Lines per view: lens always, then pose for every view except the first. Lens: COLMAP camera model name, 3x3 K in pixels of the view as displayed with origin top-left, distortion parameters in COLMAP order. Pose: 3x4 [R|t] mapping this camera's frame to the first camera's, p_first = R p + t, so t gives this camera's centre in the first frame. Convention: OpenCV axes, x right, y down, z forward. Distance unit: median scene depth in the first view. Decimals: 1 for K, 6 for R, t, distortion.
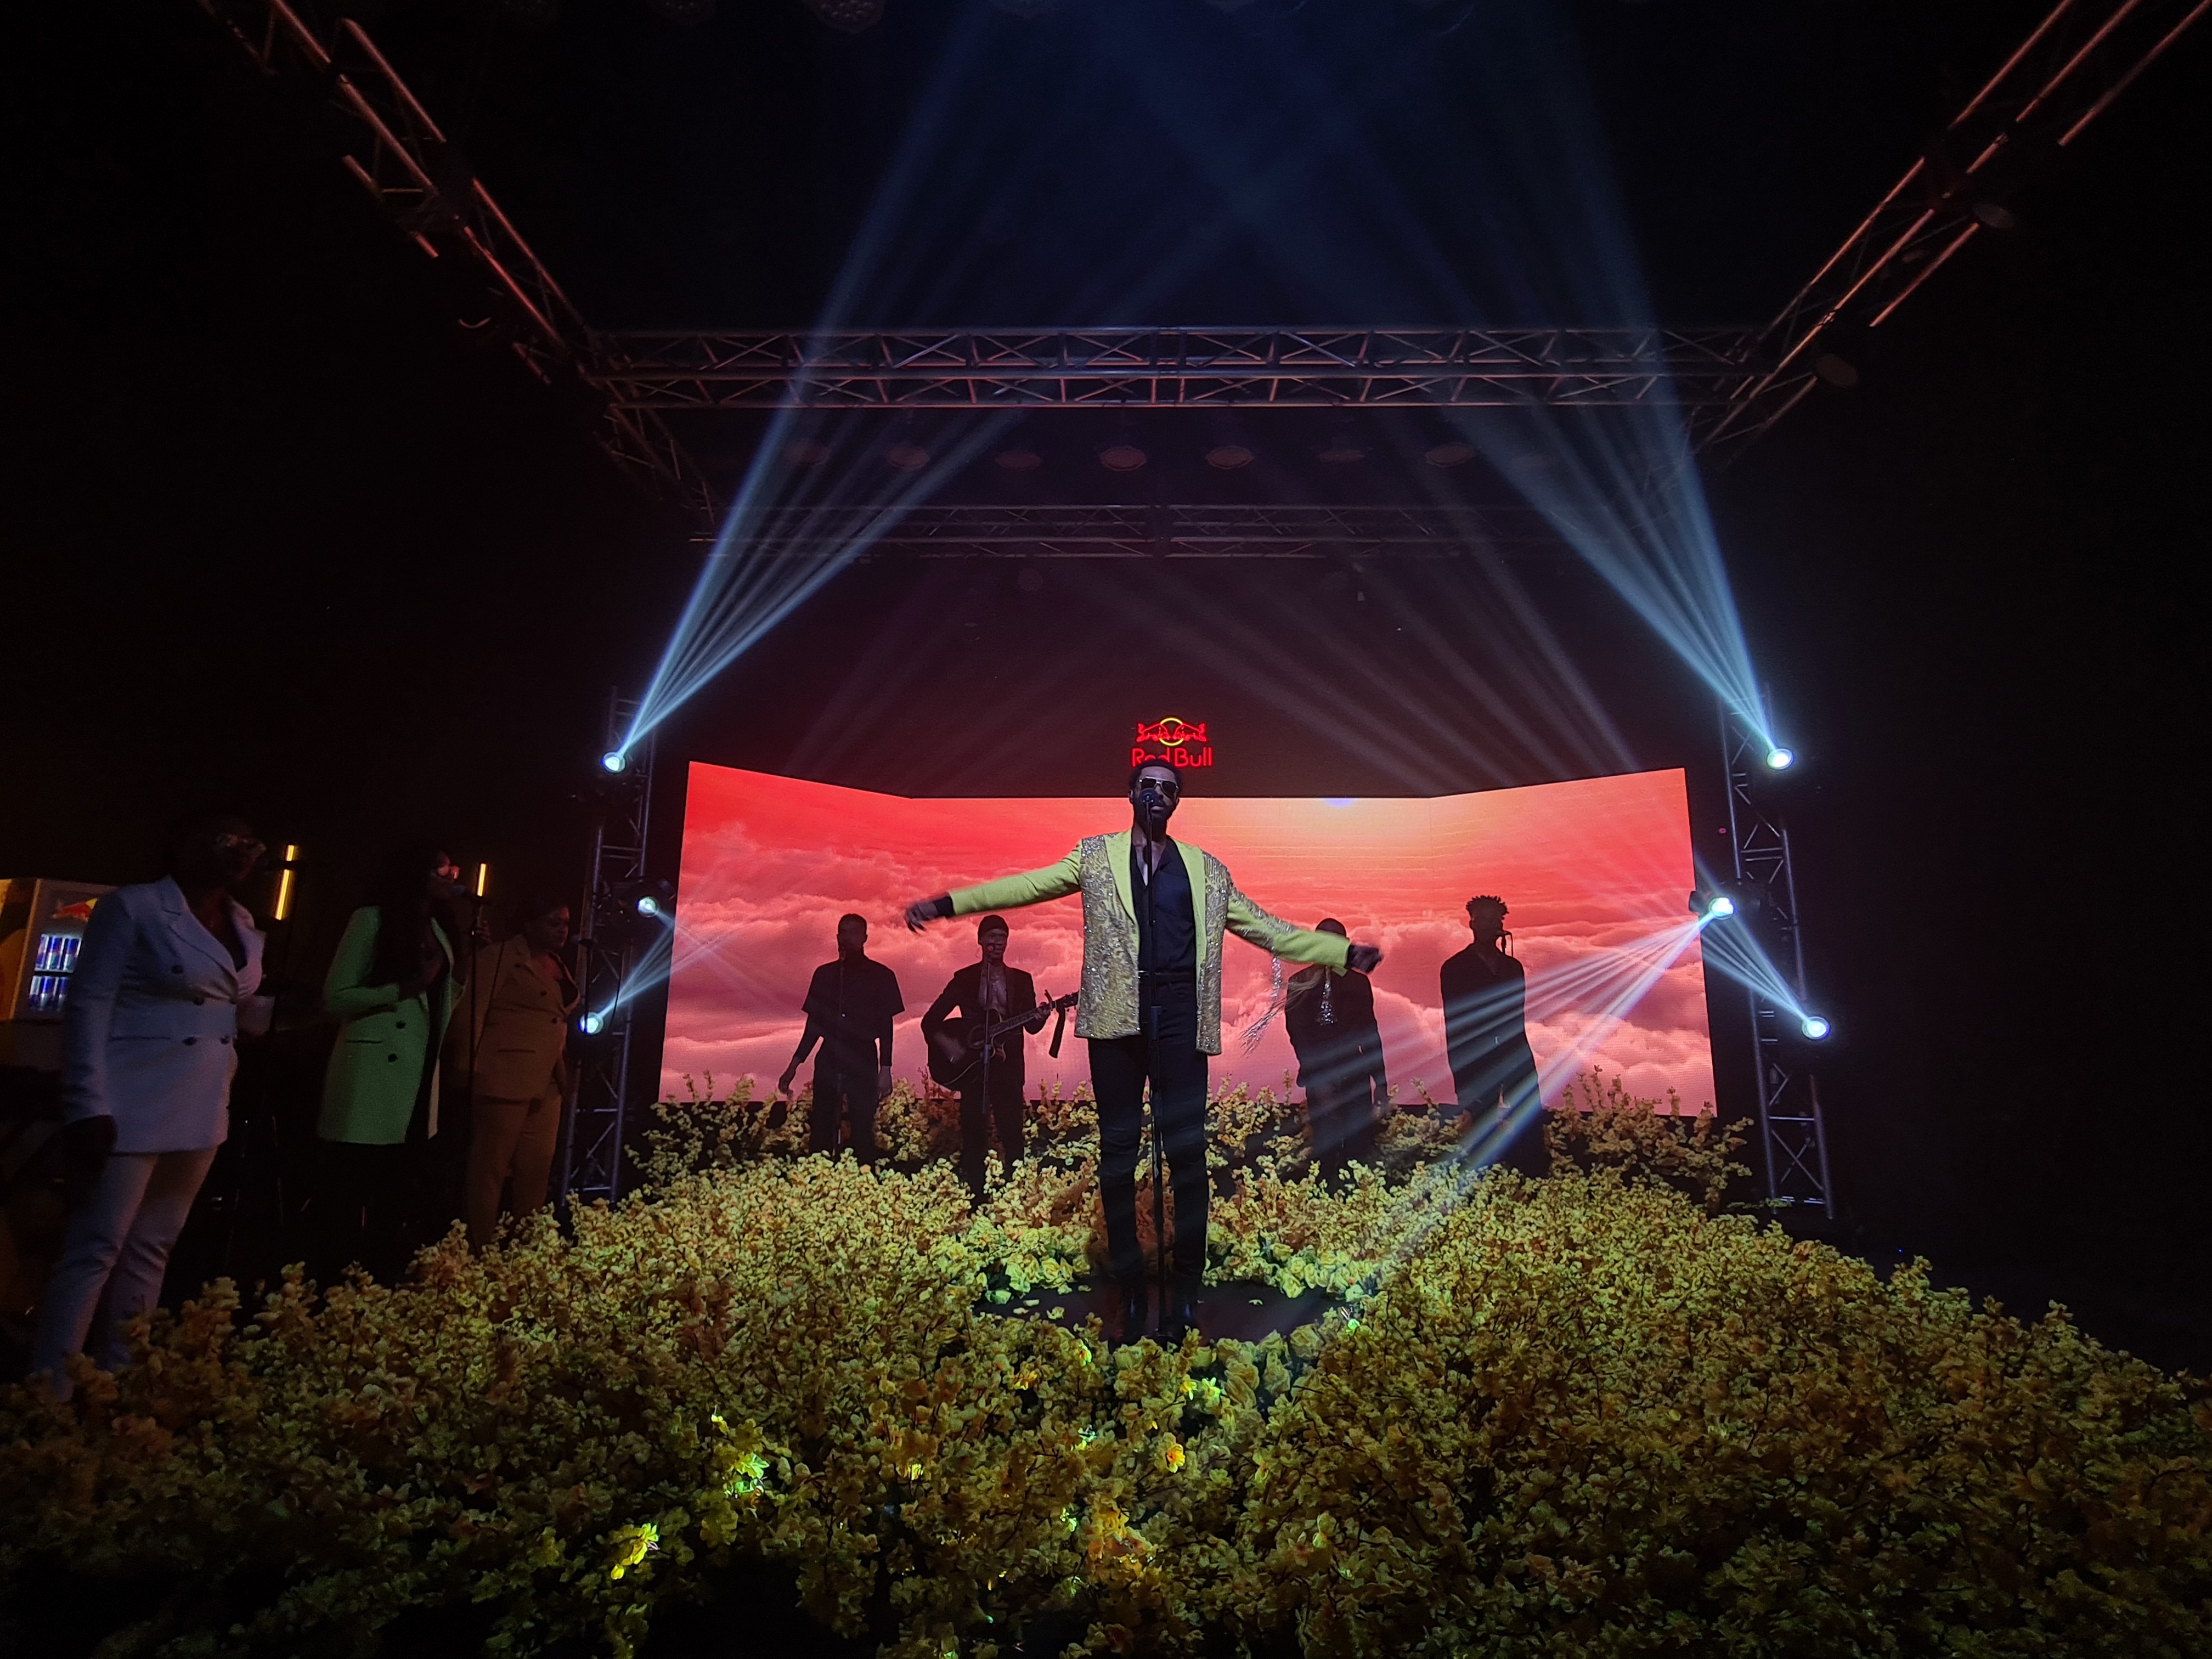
lens RADIAL K [[897.5, 0, 1111.7], [0, 897.5, 854.2], [0, 0, 1]] dist [-0.001745, 0.000471]
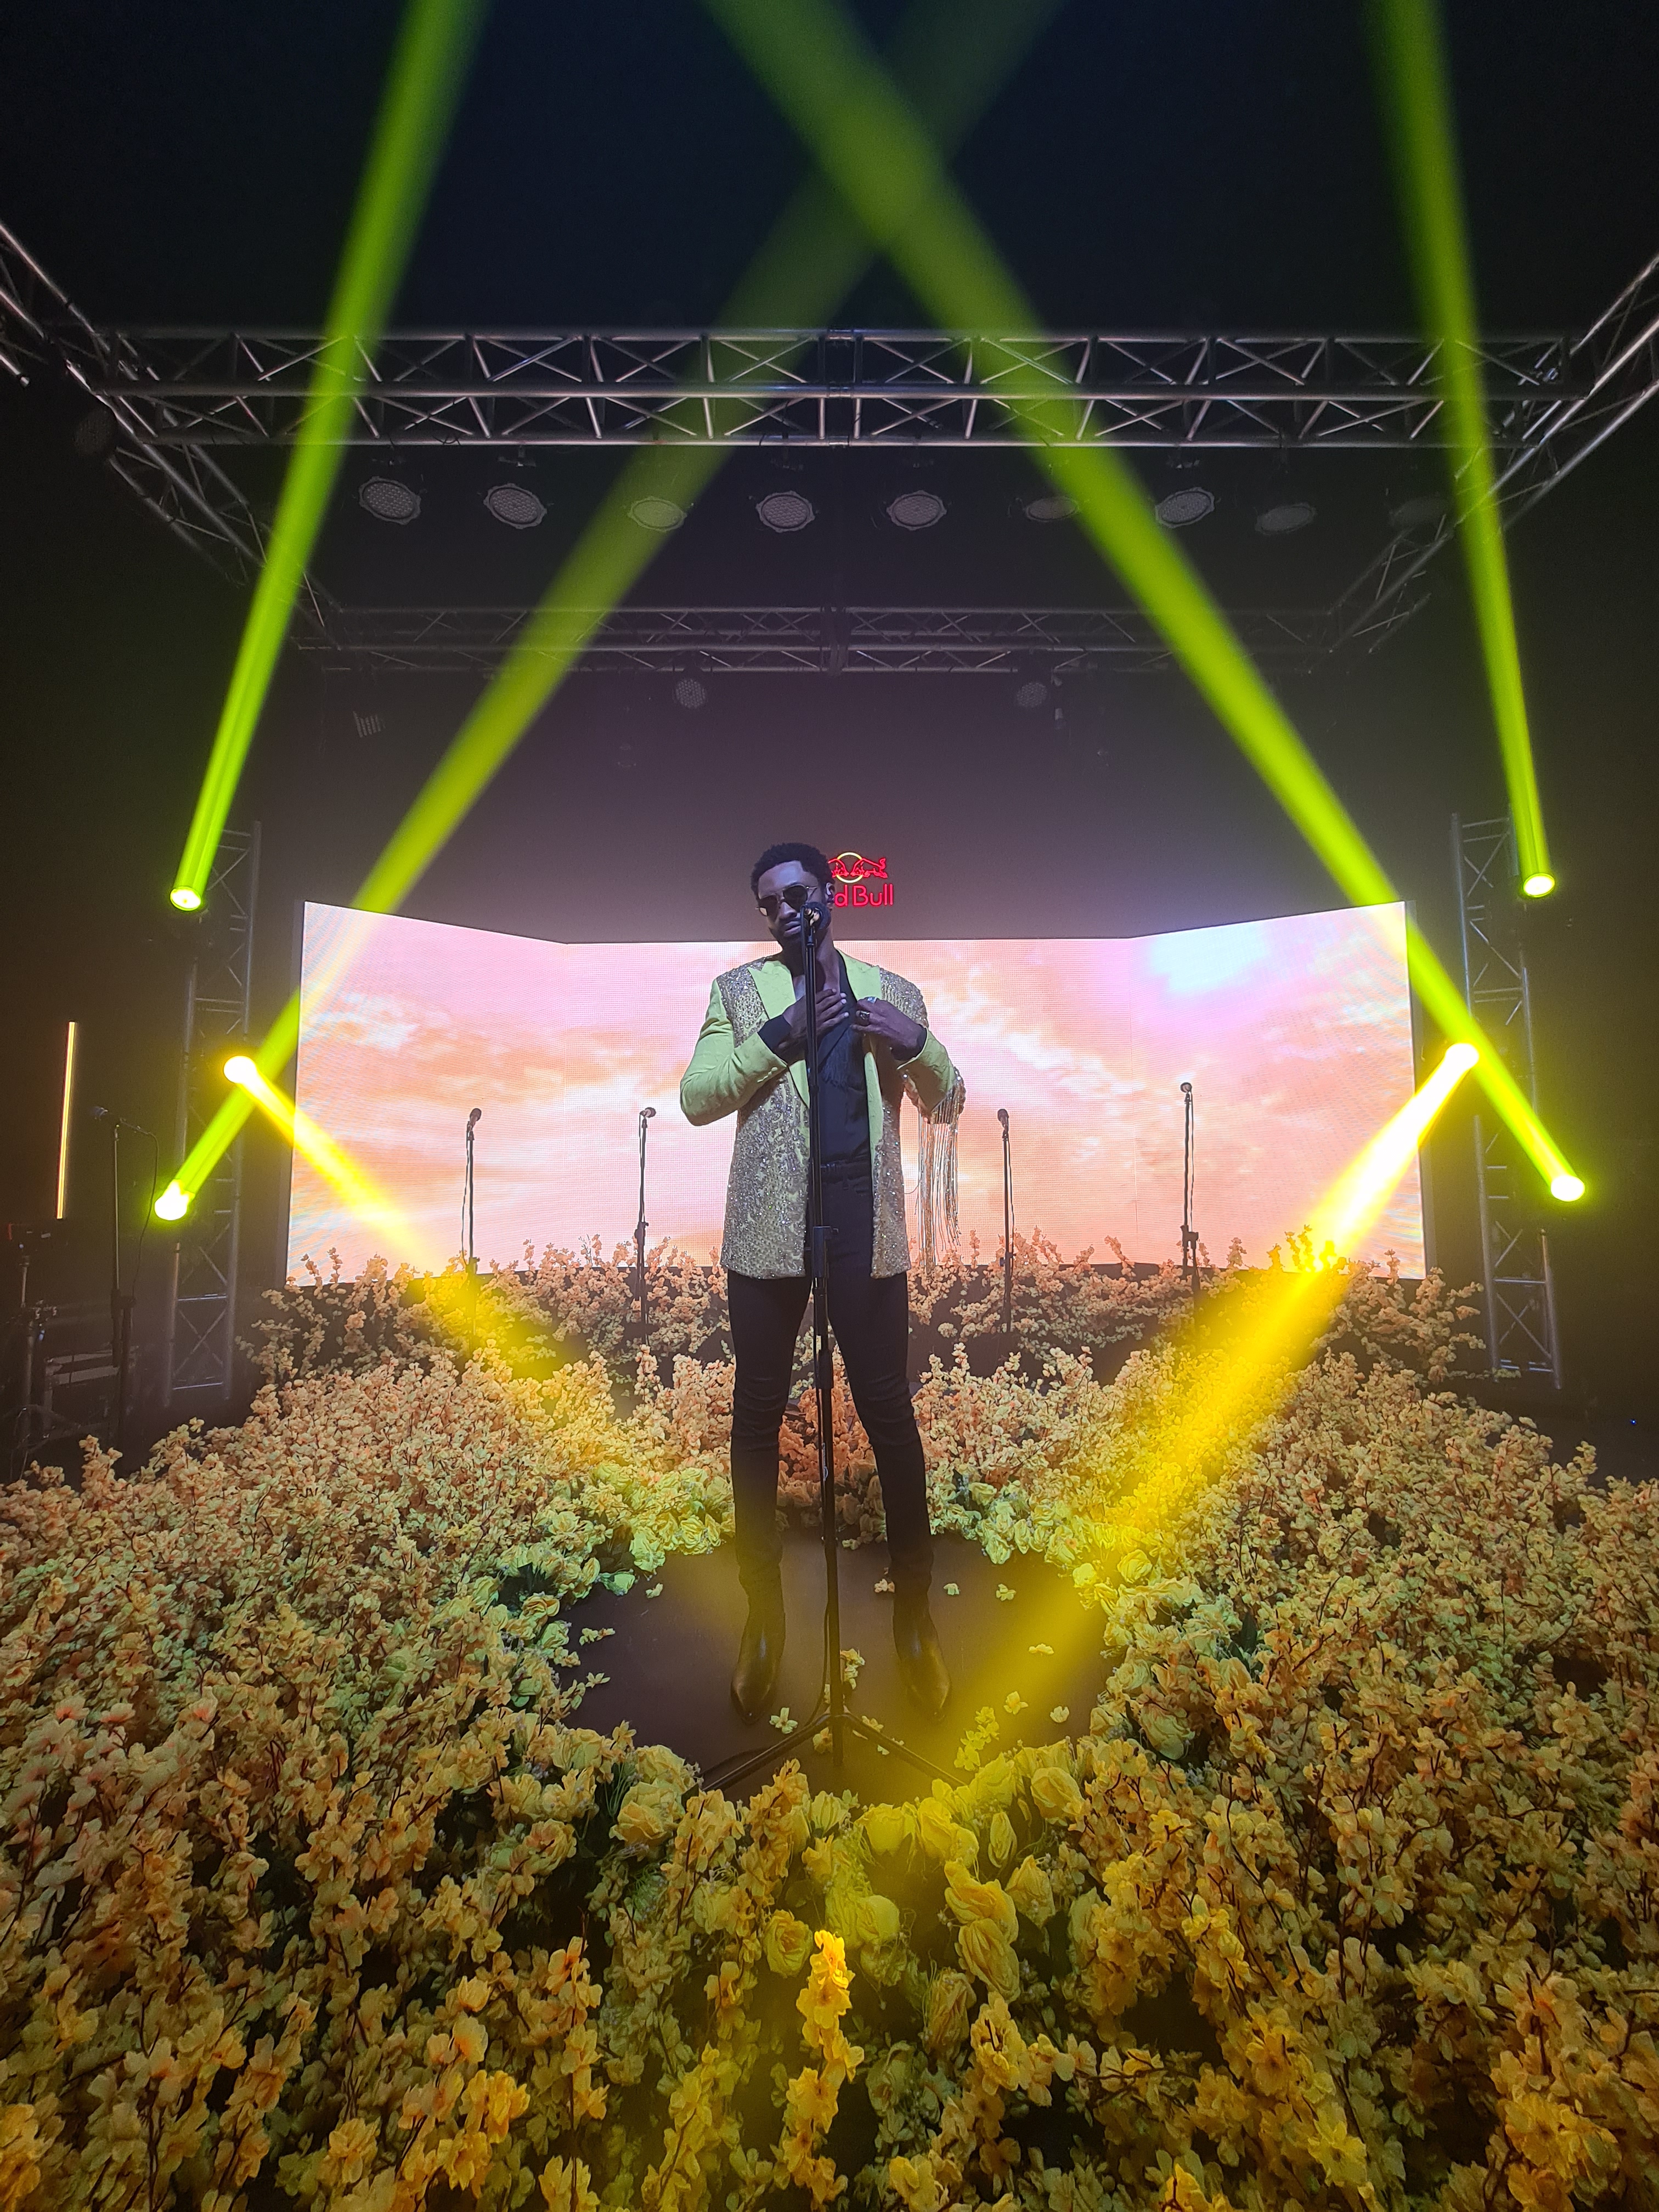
lens RADIAL K [[885.2, 0, 811.7], [0, 885.2, 1089.4], [0, 0, 1]] dist [-0.000020, -0.000557]
pose [[0.999770, -0.011998, 0.017753, 0.020352], [0.010242, 0.995337, 0.095914, 0.003010], [-0.018822, -0.095711, 0.995231, 0.193241]]
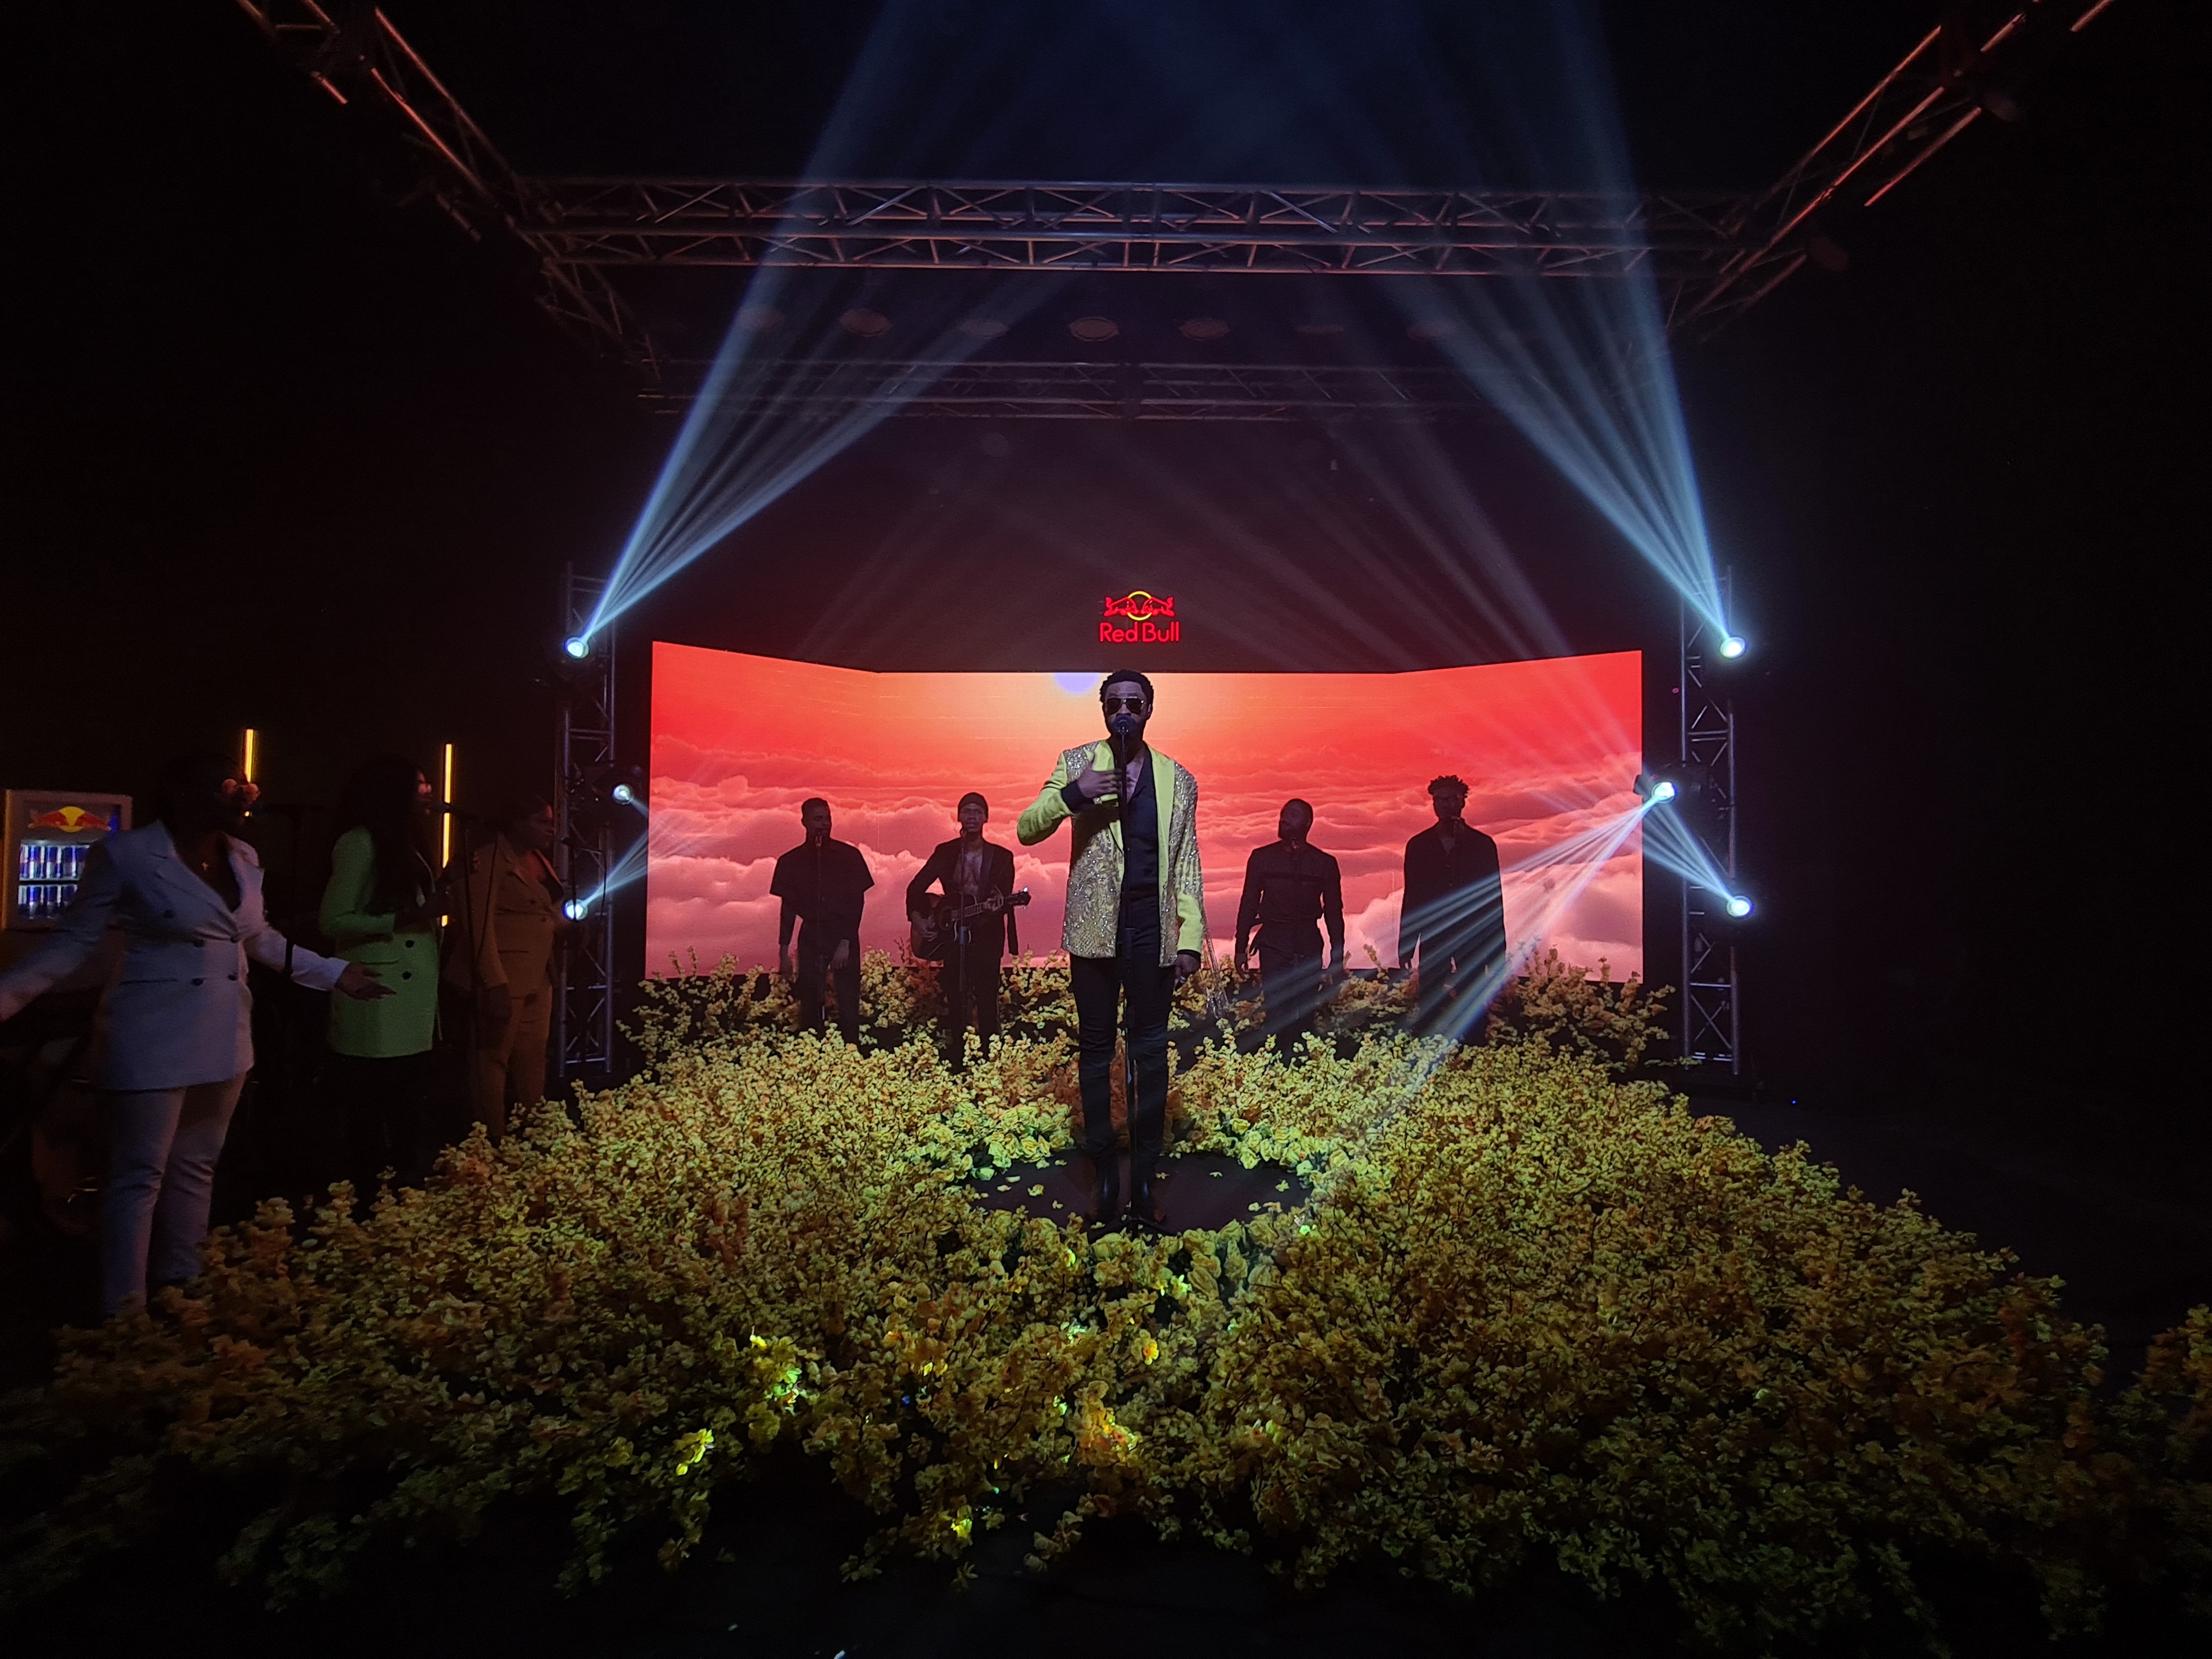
lens RADIAL K [[885.2, 0, 1105.6], [0, 885.2, 835.9], [0, 0, 1]] dist [-0.000020, -0.000557]
pose [[0.999491, -0.000965, 0.031885, -0.006839], [-0.003462, 0.990356, 0.138499, -0.045295], [-0.031711, -0.138539, 0.989849, -0.013883]]
